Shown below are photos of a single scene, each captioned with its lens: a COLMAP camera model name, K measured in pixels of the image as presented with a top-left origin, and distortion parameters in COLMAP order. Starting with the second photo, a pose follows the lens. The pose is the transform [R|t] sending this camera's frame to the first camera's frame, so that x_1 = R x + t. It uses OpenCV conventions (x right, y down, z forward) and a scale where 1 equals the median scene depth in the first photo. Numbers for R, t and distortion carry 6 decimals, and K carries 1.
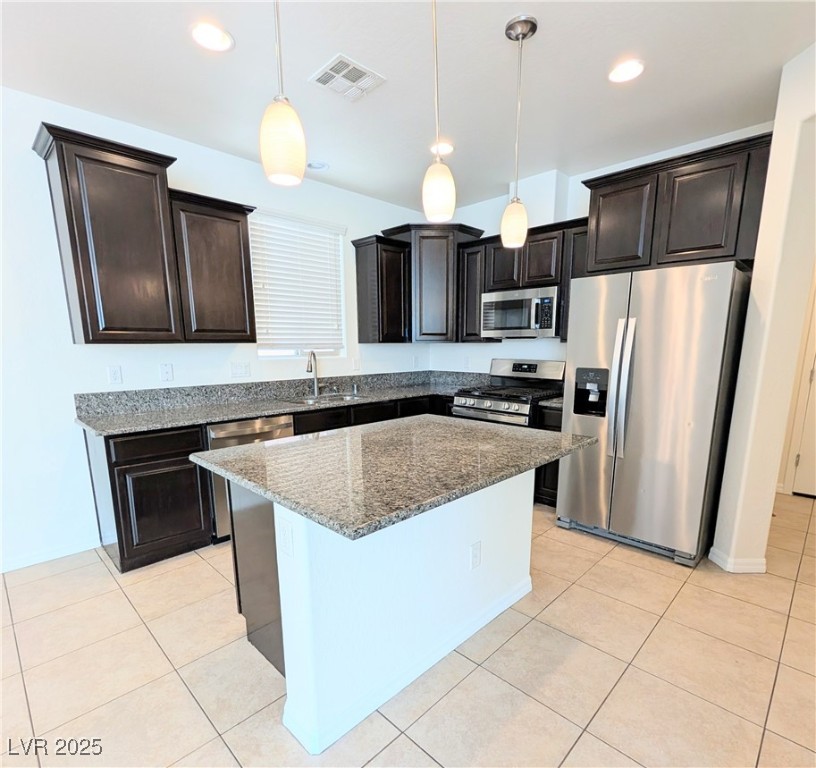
lens RADIAL K [[435.7, 0, 414.1], [0, 435.7, 433.5], [0, 0, 1]] dist [-0.002645, 0.001415]
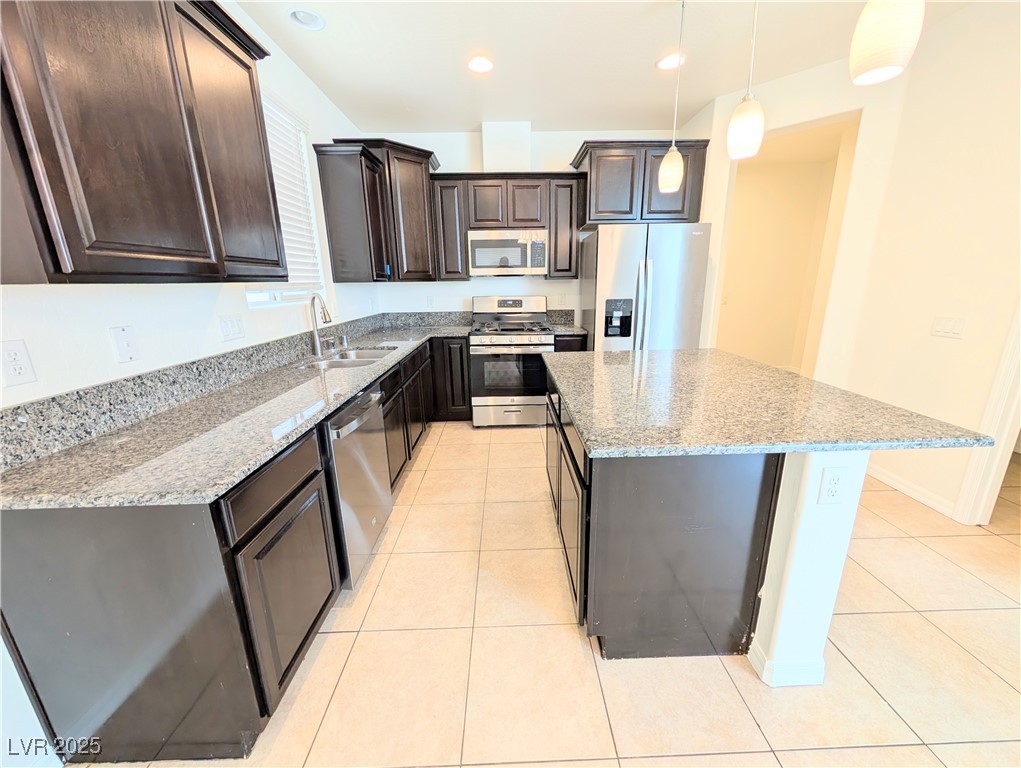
lens RADIAL K [[385.8, 0, 516.6], [0, 385.8, 381.8], [0, 0, 1]] dist [0.003406, -0.000640]
pose [[0.696536, -0.188582, 0.692297, -0.512567], [0.158412, 0.981453, 0.107966, -0.068548], [-0.699817, 0.034465, 0.713490, 0.349876]]
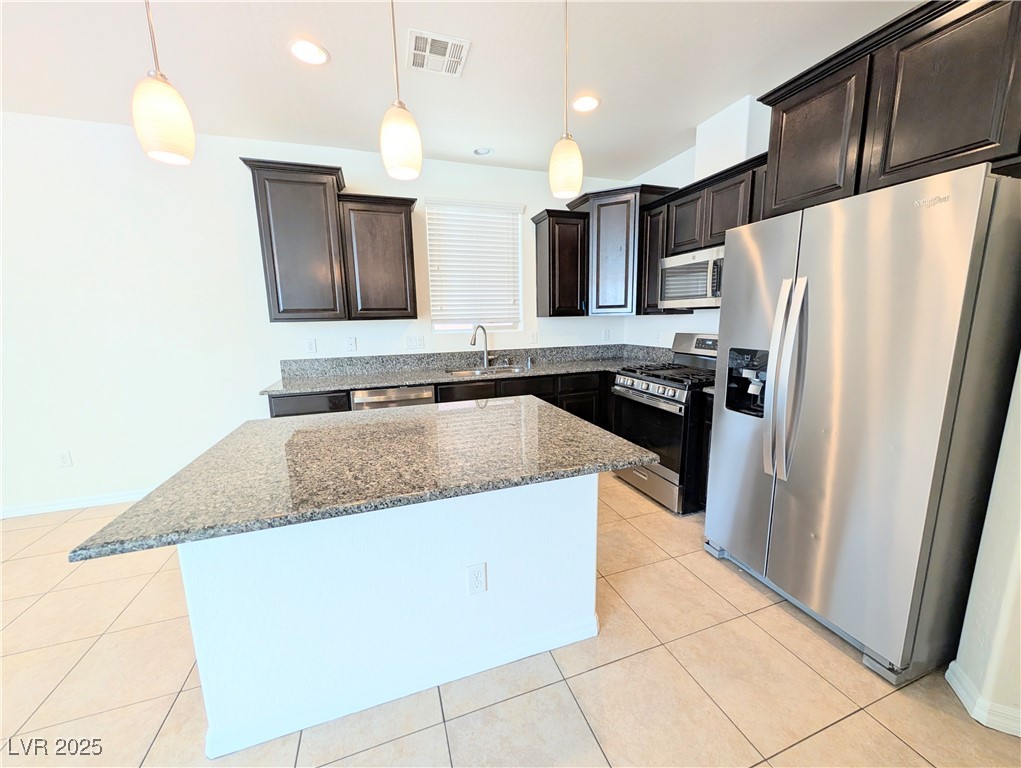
lens RADIAL K [[385.8, 0, 513.6], [0, 385.8, 383.8], [0, 0, 1]] dist [0.003406, -0.000640]
pose [[0.896732, 0.062265, -0.438172, 0.285876], [-0.073793, 0.997230, -0.009313, -0.047648], [0.436378, 0.040686, 0.898843, 0.208952]]
